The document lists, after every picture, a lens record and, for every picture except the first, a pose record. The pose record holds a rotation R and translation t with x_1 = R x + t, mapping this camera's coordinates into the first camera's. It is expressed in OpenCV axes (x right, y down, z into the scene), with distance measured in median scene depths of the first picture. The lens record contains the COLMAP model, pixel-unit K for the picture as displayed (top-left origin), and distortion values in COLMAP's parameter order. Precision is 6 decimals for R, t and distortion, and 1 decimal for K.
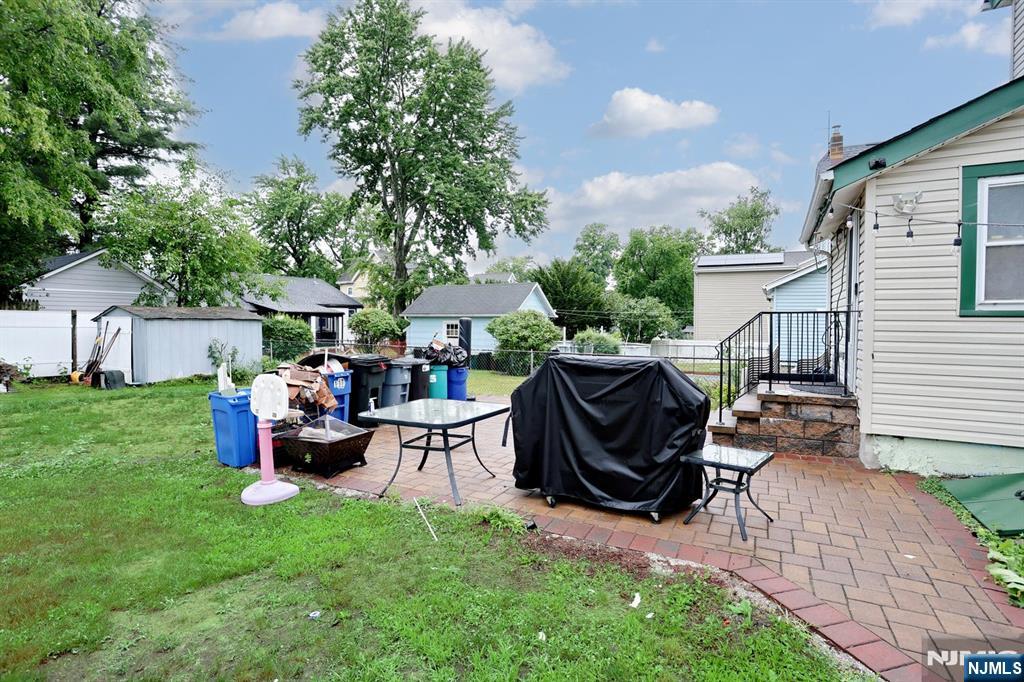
lens RADIAL K [[495.3, 0, 507.5], [0, 495.3, 338.7], [0, 0, 1]] dist [-0.070885, 0.027109]
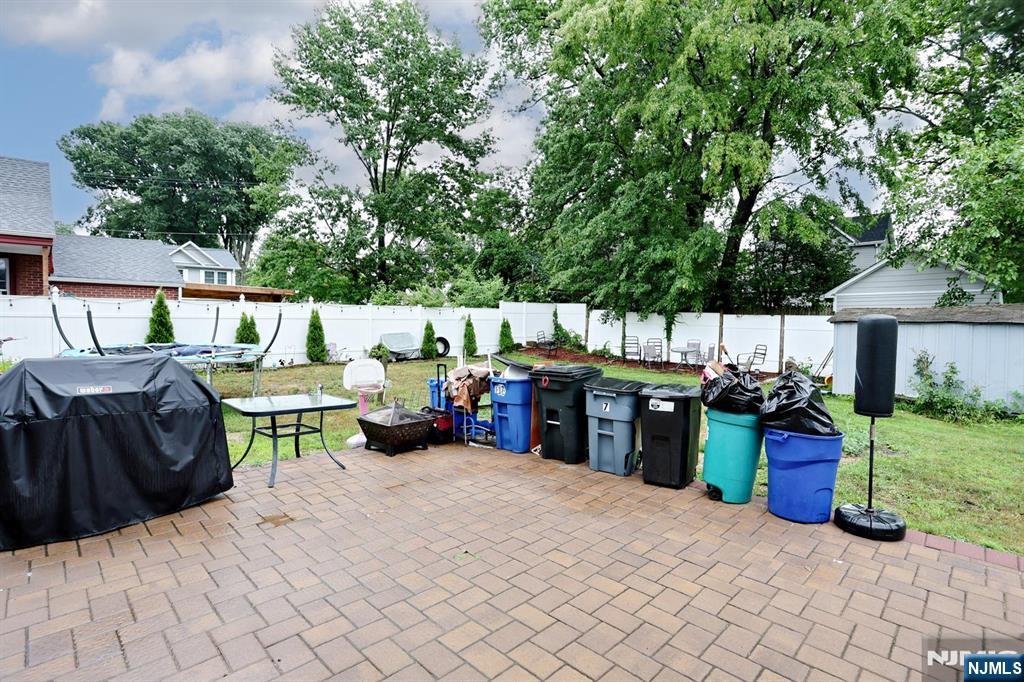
lens RADIAL K [[495.3, 0, 507.5], [0, 495.3, 338.7], [0, 0, 1]] dist [-0.070885, 0.027109]
pose [[-0.292085, 0.026437, -0.956027, 0.262804], [-0.038748, 0.998470, 0.039449, -0.020553], [0.955607, 0.048567, -0.290614, 0.619476]]
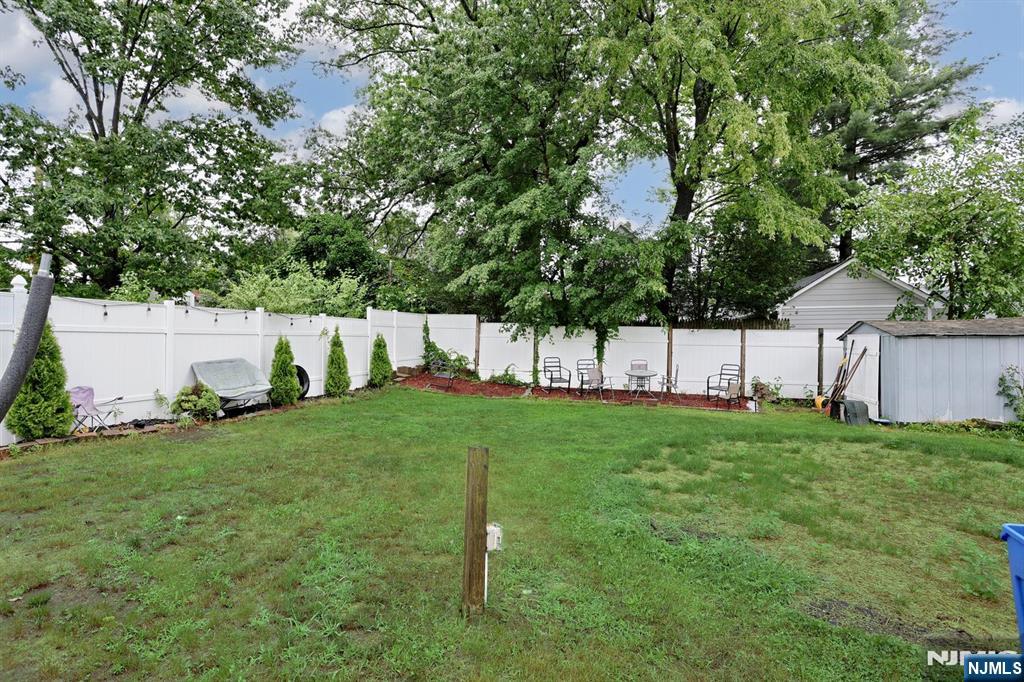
lens RADIAL K [[495.3, 0, 507.5], [0, 495.3, 338.7], [0, 0, 1]] dist [-0.070885, 0.027109]
pose [[0.214368, -0.009962, -0.976702, -0.141371], [-0.032700, 0.999314, -0.017370, -0.004371], [0.976205, 0.035662, 0.213896, 0.223085]]
